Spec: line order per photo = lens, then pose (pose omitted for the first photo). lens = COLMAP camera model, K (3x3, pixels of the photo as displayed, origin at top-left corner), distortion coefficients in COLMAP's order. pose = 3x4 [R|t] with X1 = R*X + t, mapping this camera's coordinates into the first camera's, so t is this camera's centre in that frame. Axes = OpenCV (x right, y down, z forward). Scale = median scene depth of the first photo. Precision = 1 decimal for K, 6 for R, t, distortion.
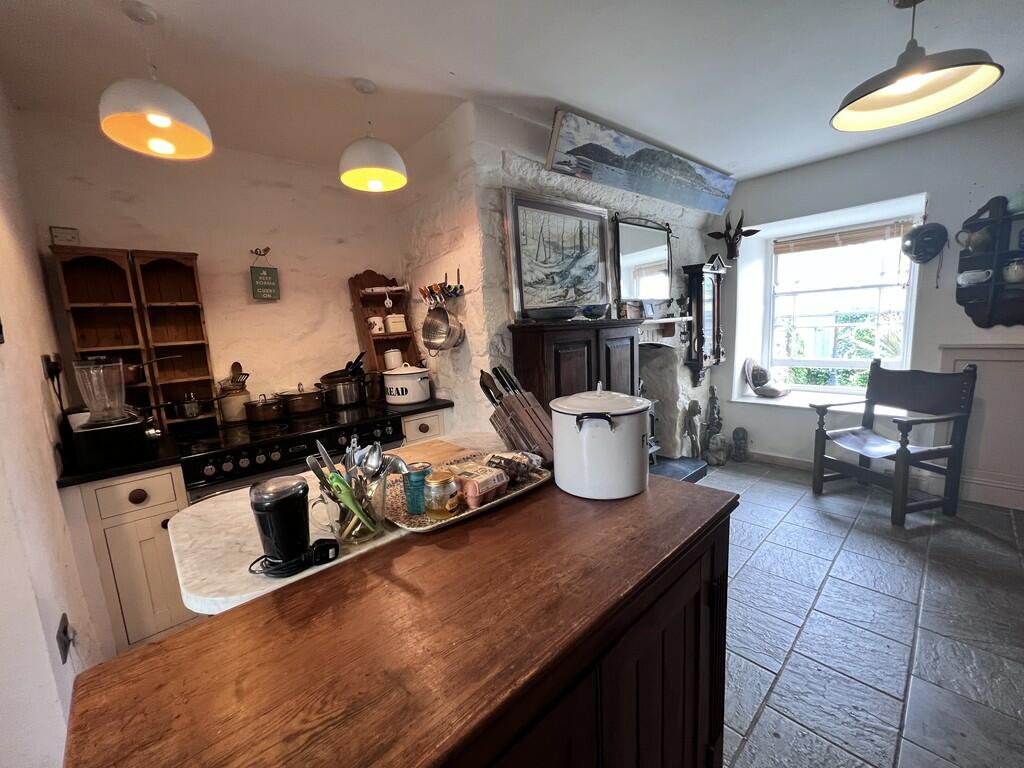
lens RADIAL K [[414.1, 0, 511.6], [0, 414.1, 384.3], [0, 0, 1]] dist [0.000294, 0.000098]
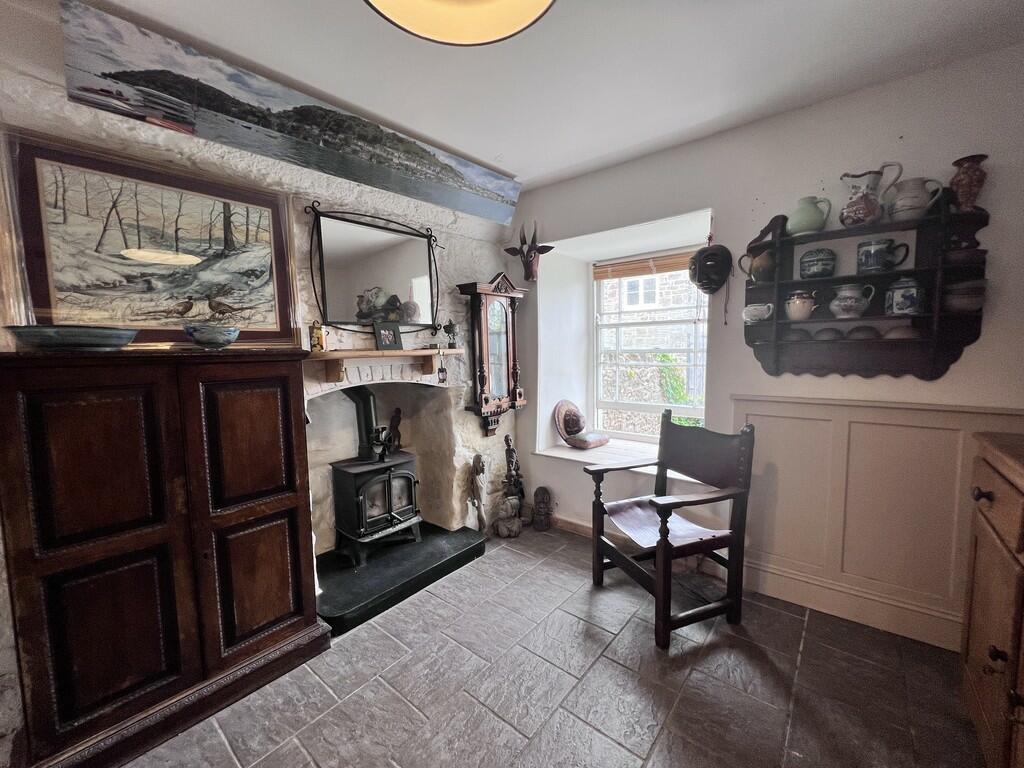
lens RADIAL K [[414.1, 0, 511.7], [0, 414.1, 384.2], [0, 0, 1]] dist [0.000294, 0.000098]
pose [[0.990393, 0.022283, 0.136472, 0.511811], [-0.014136, 0.998076, -0.060374, -0.062119], [-0.137555, 0.057865, 0.988802, 0.269478]]
